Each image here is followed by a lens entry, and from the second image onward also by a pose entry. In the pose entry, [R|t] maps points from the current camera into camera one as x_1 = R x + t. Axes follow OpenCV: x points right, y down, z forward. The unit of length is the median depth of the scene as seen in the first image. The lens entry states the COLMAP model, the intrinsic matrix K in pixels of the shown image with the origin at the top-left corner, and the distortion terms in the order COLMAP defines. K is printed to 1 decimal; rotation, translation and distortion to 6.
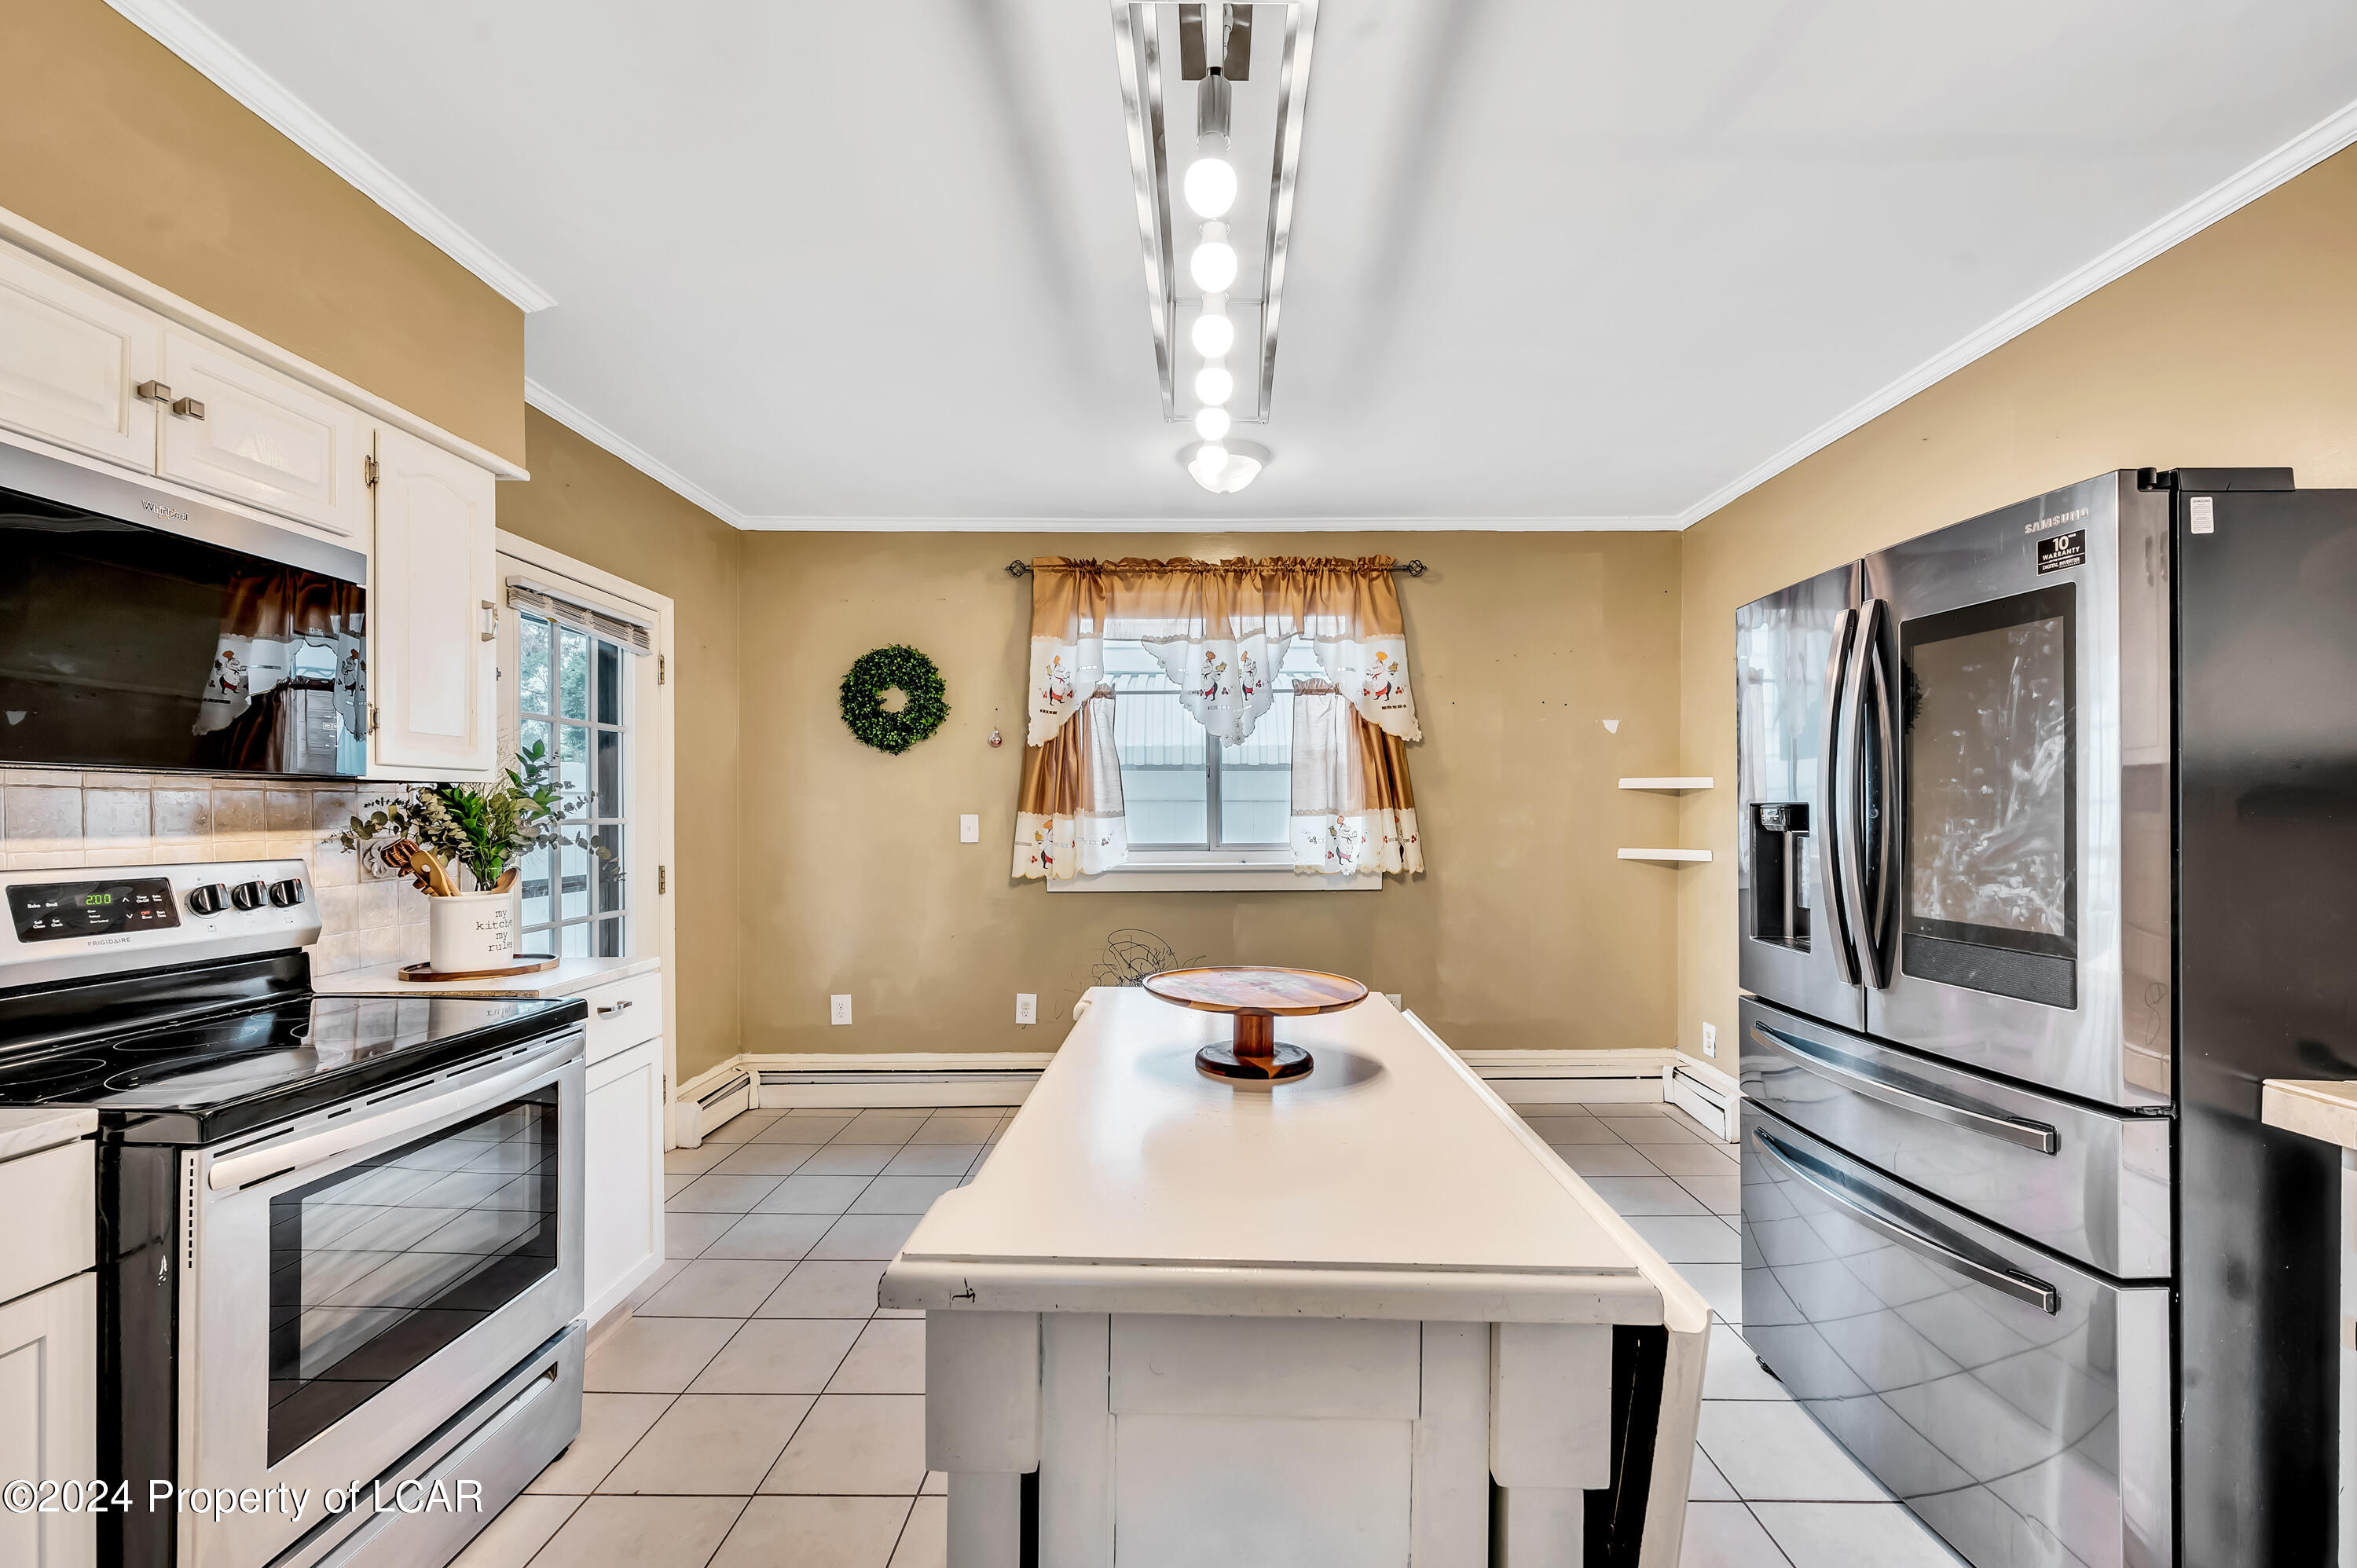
lens RADIAL K [[945.5, 0, 1179.1], [0, 945.5, 812.5], [0, 0, 1]] dist [-0.000076, 0.000013]
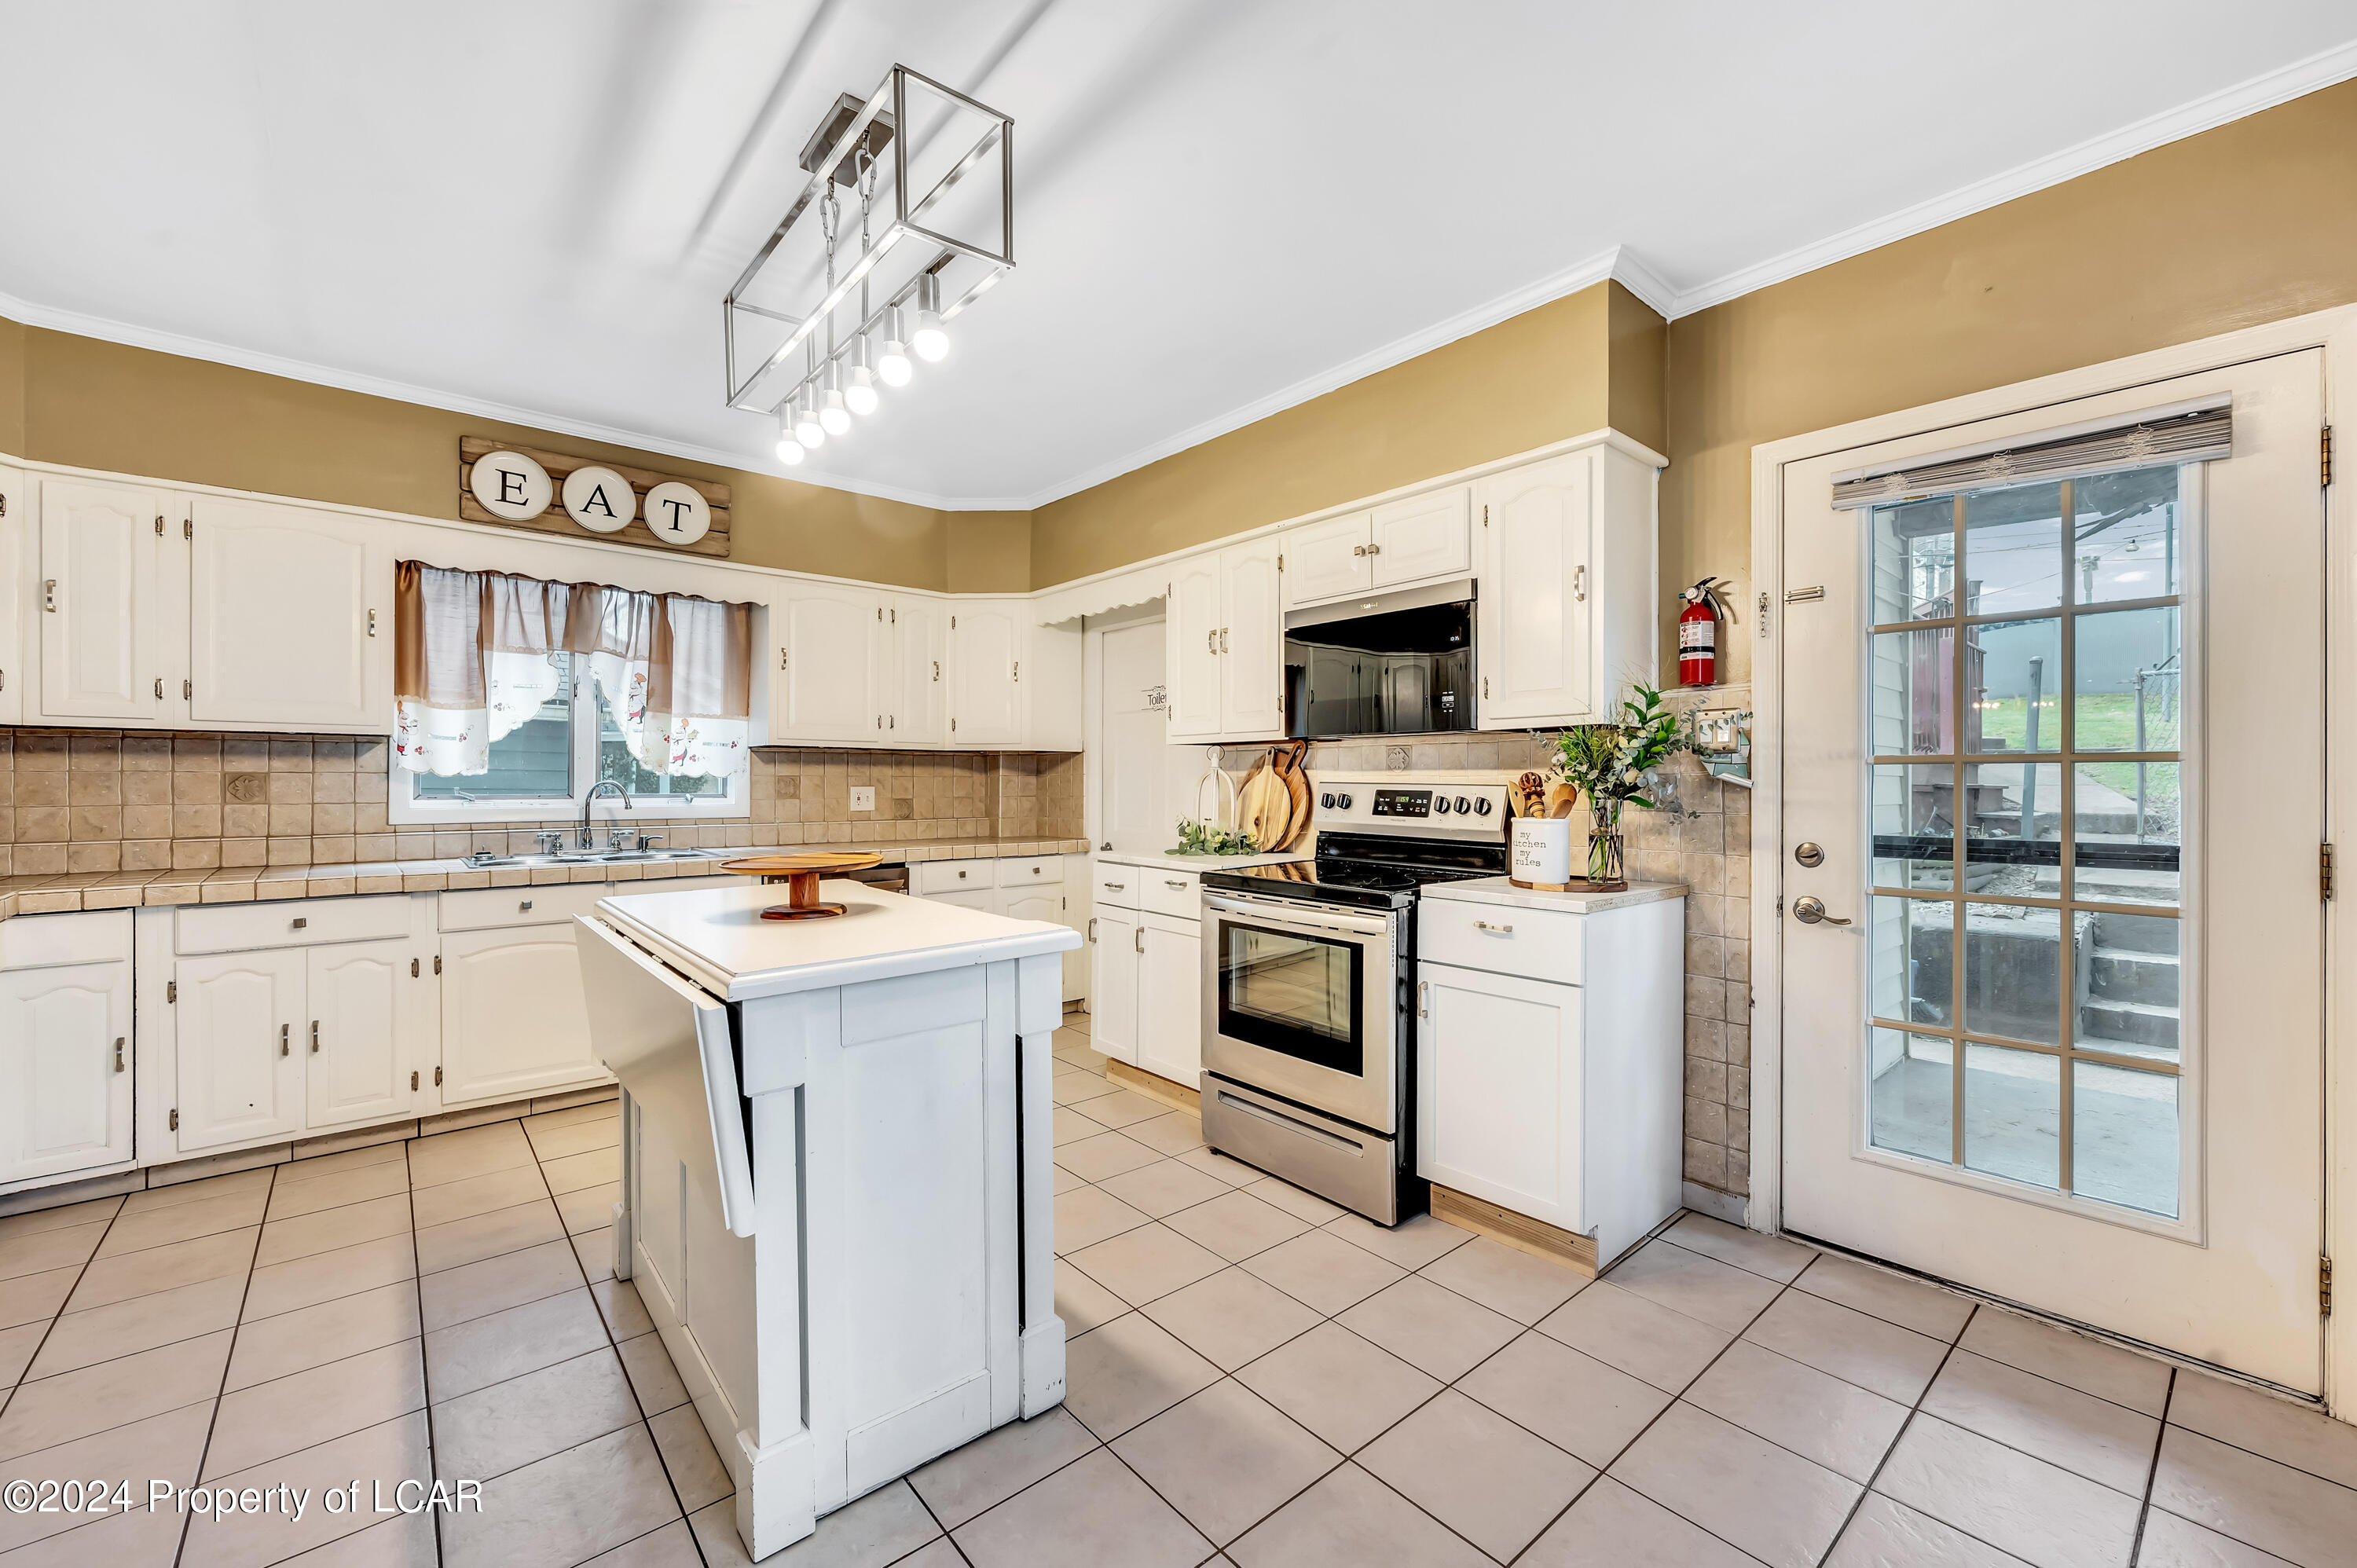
lens RADIAL K [[953.0, 0, 1181.4], [0, 953.0, 778.7], [0, 0, 1]] dist [0.002261, 0.000305]
pose [[-0.740885, -0.000225, -0.671631, 0.536158], [0.001506, 0.999997, -0.001997, 0.048222], [0.671630, -0.002491, -0.740883, 2.057479]]
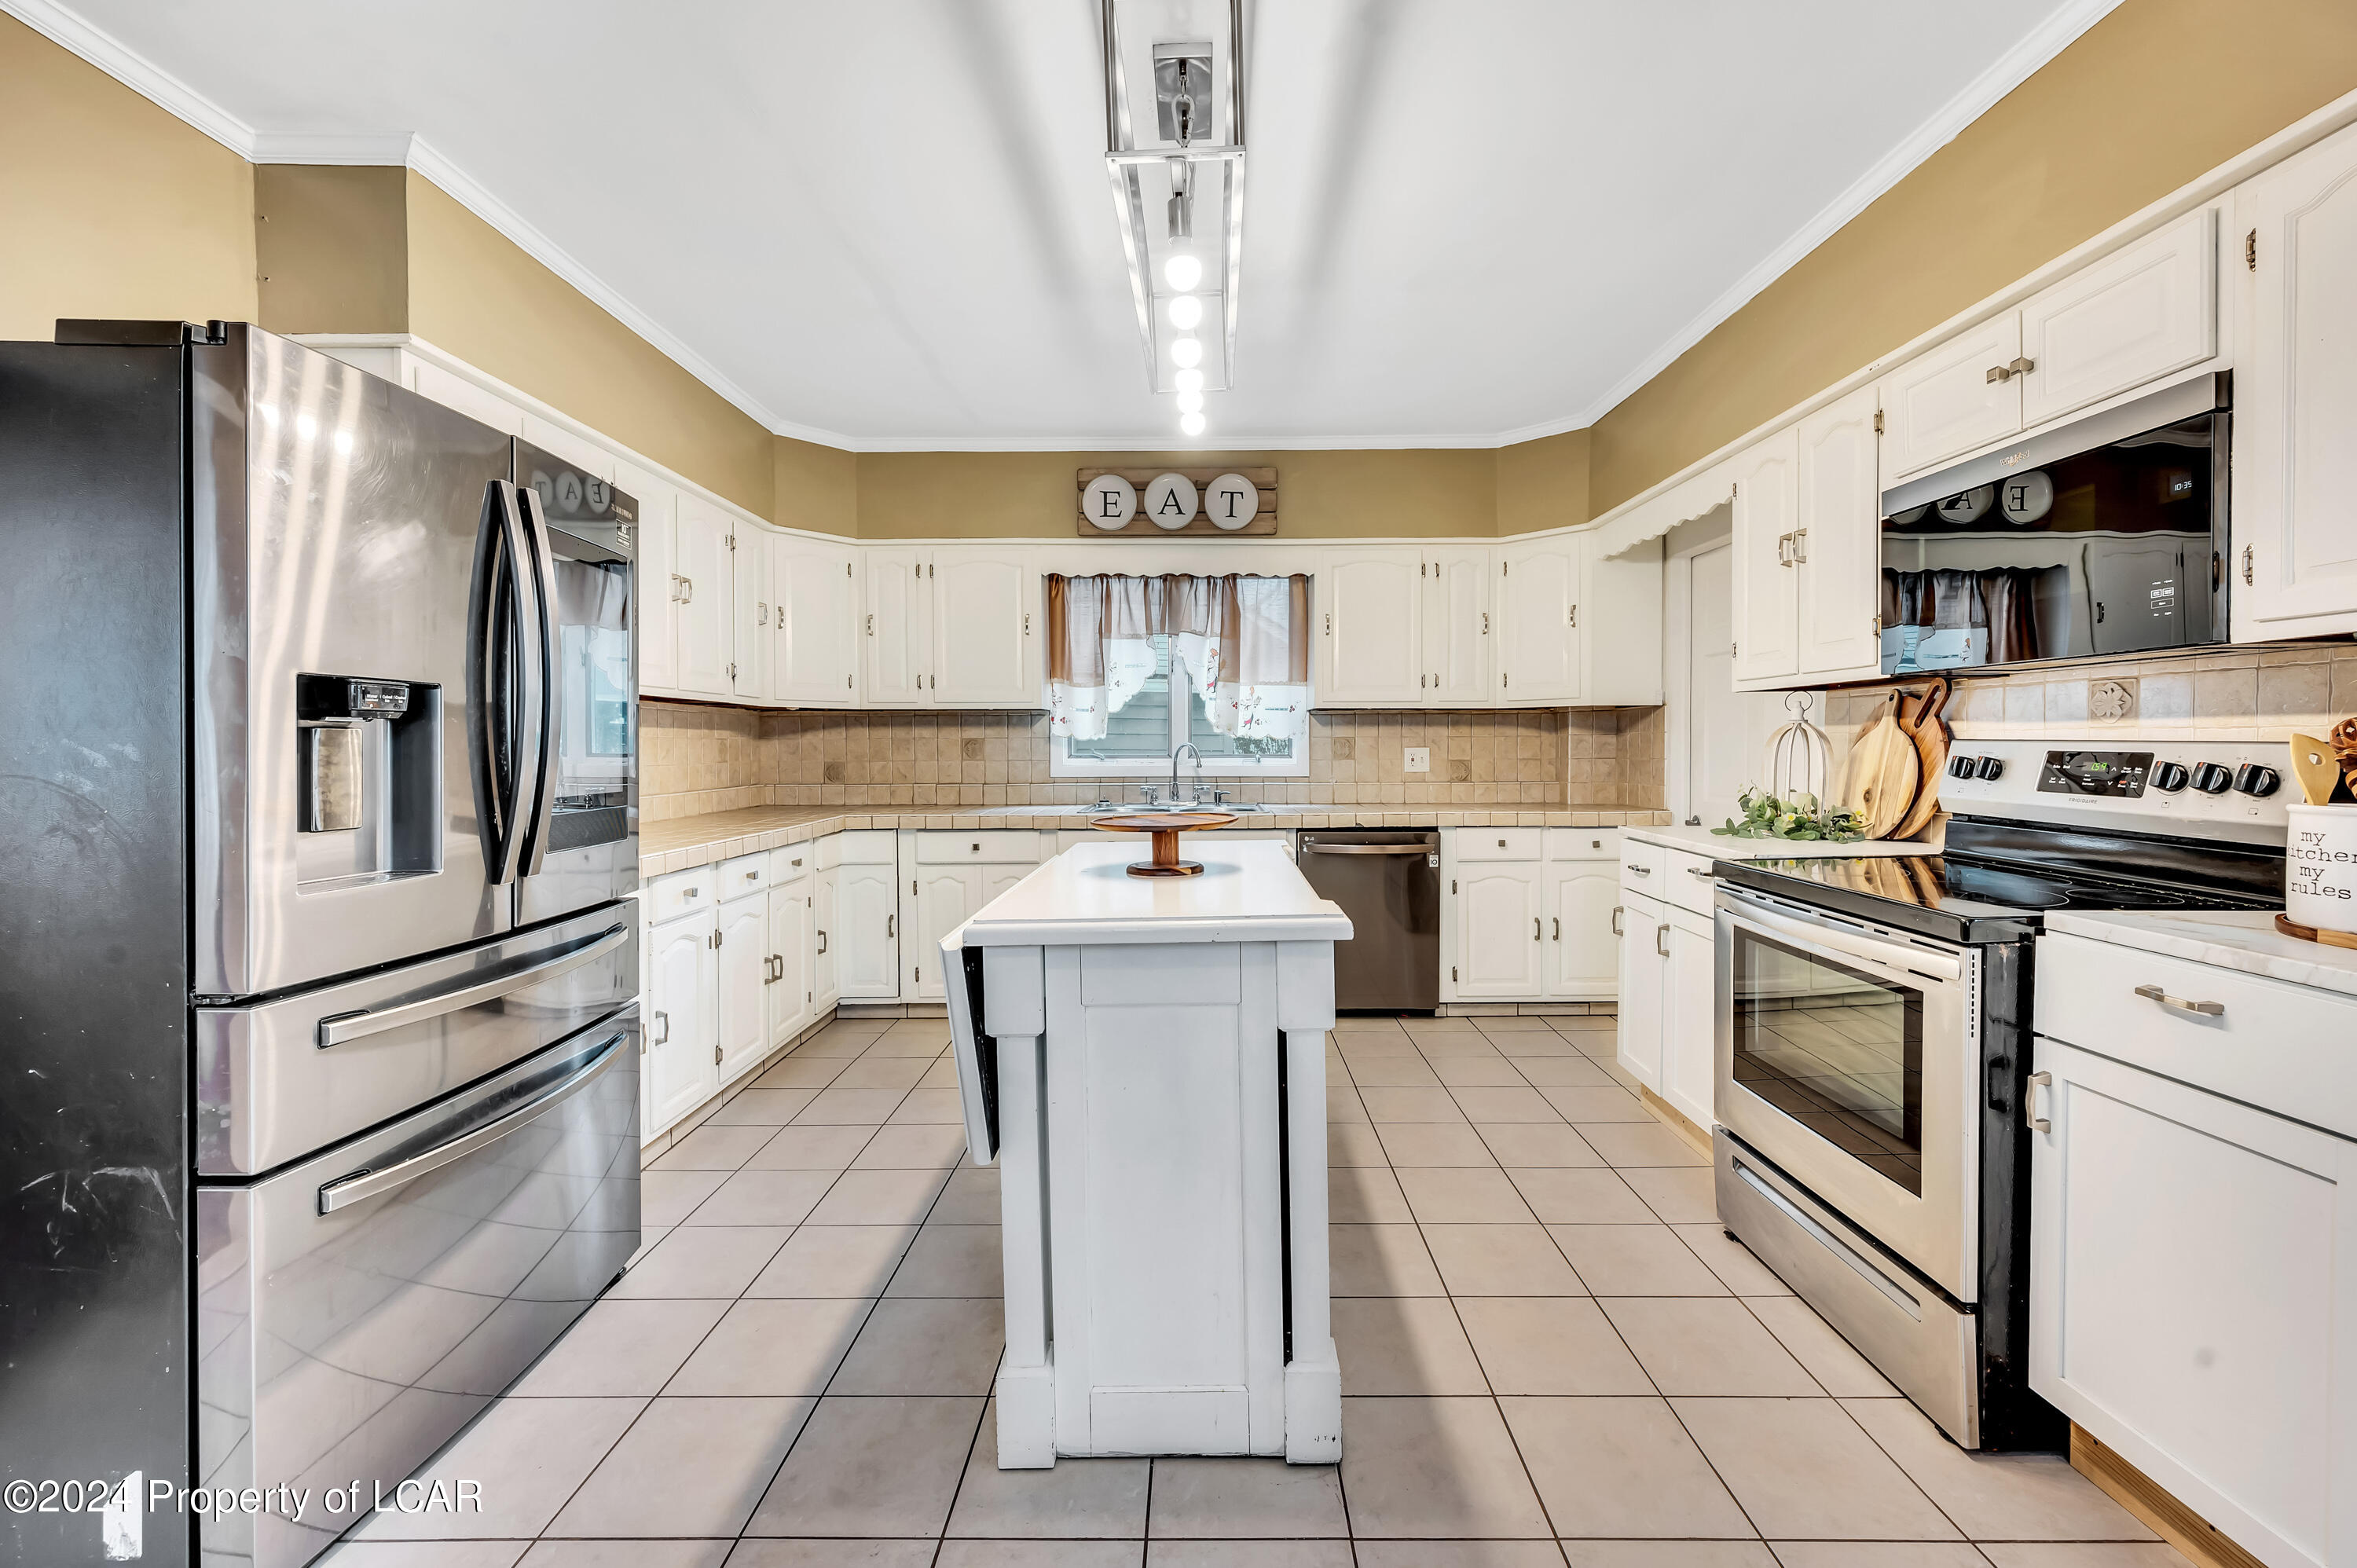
lens RADIAL K [[943.7, 0, 1188.7], [0, 943.7, 756.8], [0, 0, 1]] dist [0.000129, -0.000012]
pose [[-0.999805, 0.007153, -0.018433, 0.050501], [0.006922, 0.999897, 0.012588, 0.052446], [0.018521, 0.012458, -0.999751, 2.070768]]
